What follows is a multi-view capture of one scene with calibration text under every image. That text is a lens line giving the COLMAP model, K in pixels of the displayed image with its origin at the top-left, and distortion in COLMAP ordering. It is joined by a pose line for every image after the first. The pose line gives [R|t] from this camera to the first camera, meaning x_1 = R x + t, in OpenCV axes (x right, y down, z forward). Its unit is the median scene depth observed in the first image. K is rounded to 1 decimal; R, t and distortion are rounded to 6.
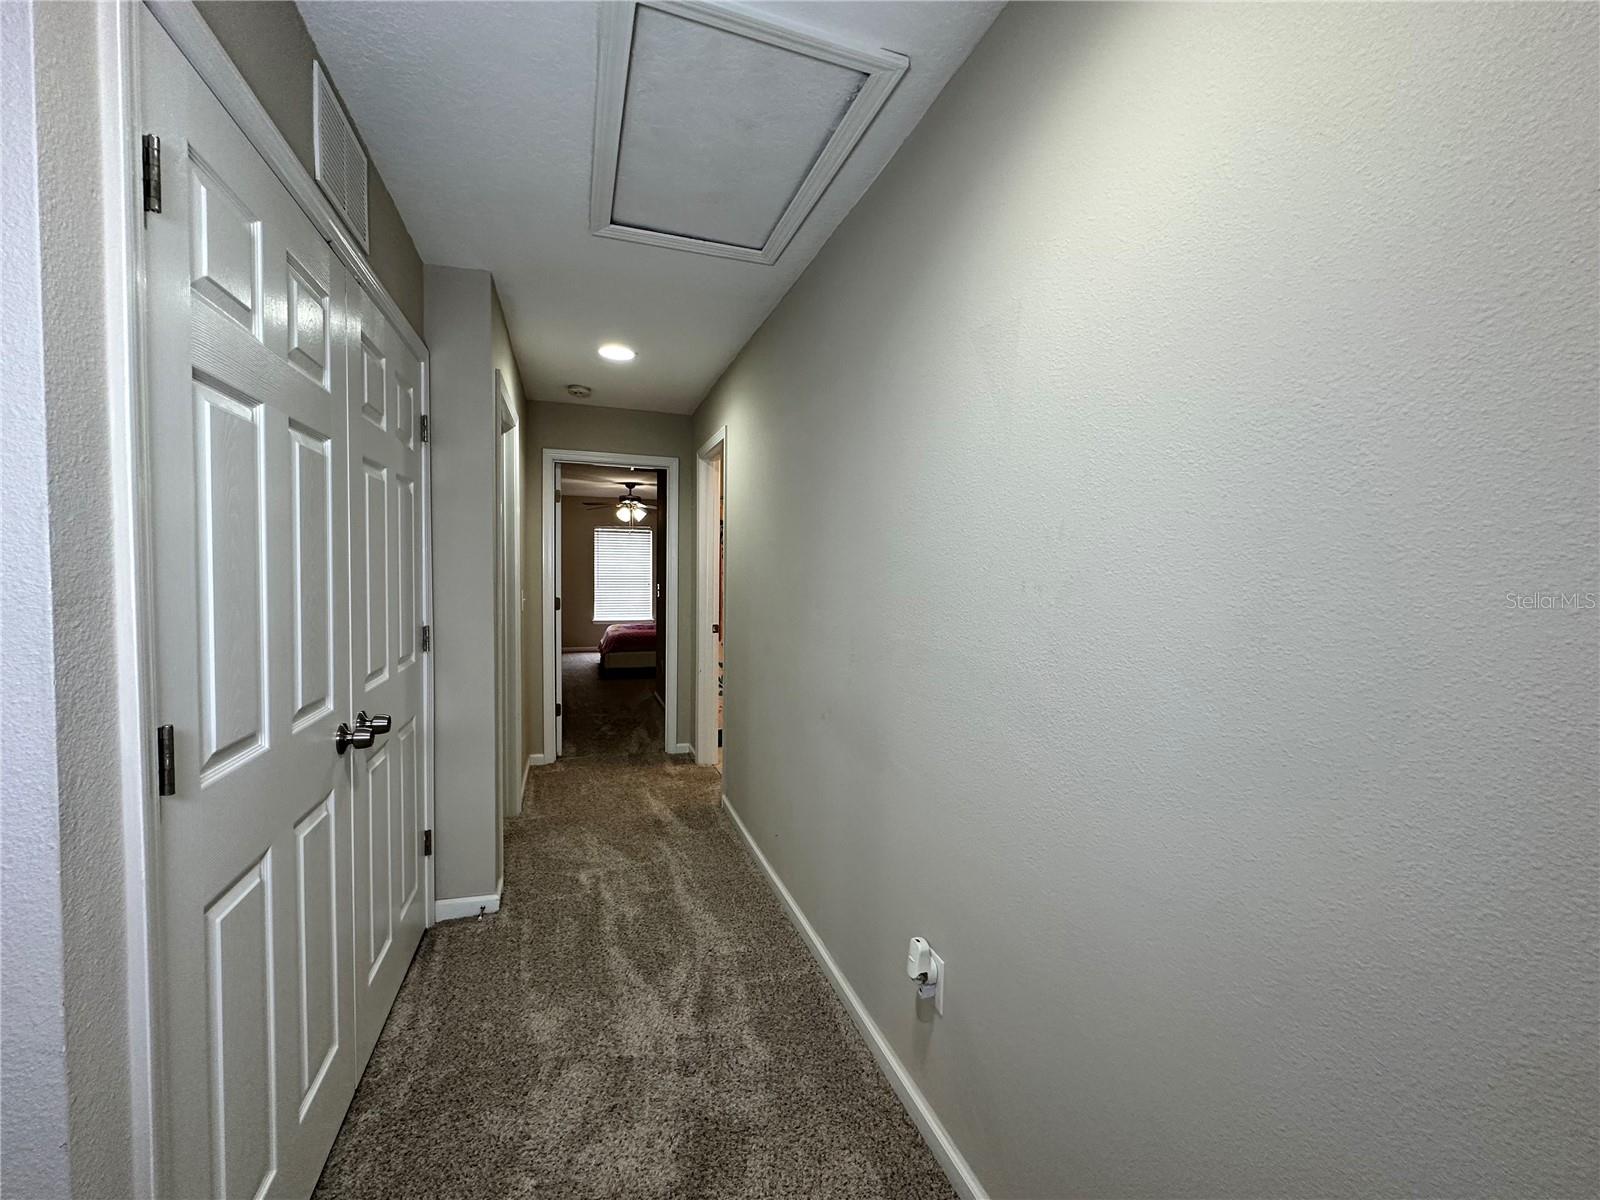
lens RADIAL K [[639.8, 0, 801.9], [0, 639.8, 599.1], [0, 0, 1]] dist [-0.006413, 0.002727]
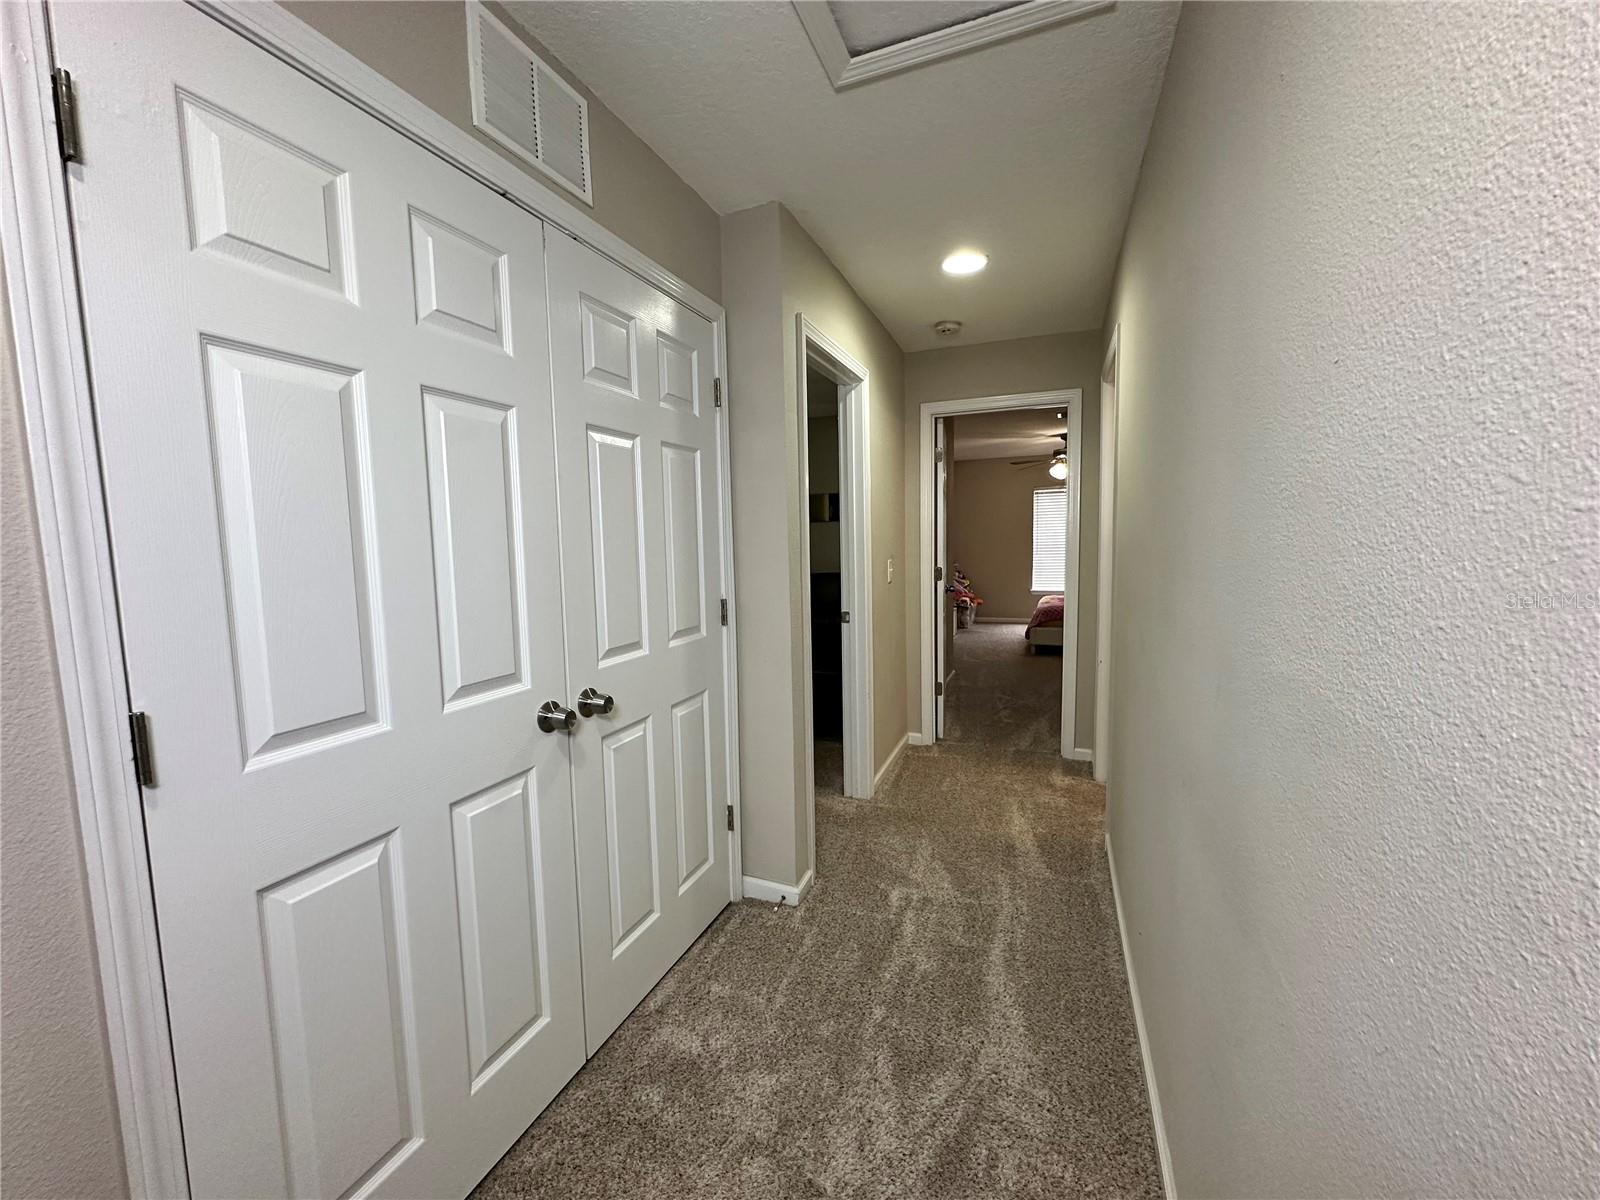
lens RADIAL K [[639.8, 0, 797.4], [0, 639.8, 599.3], [0, 0, 1]] dist [-0.006413, 0.002727]
pose [[0.750544, 0.028590, -0.660202, 0.101349], [0.005012, 0.998789, 0.048950, -0.003015], [0.660802, -0.040048, 0.749491, 0.254903]]
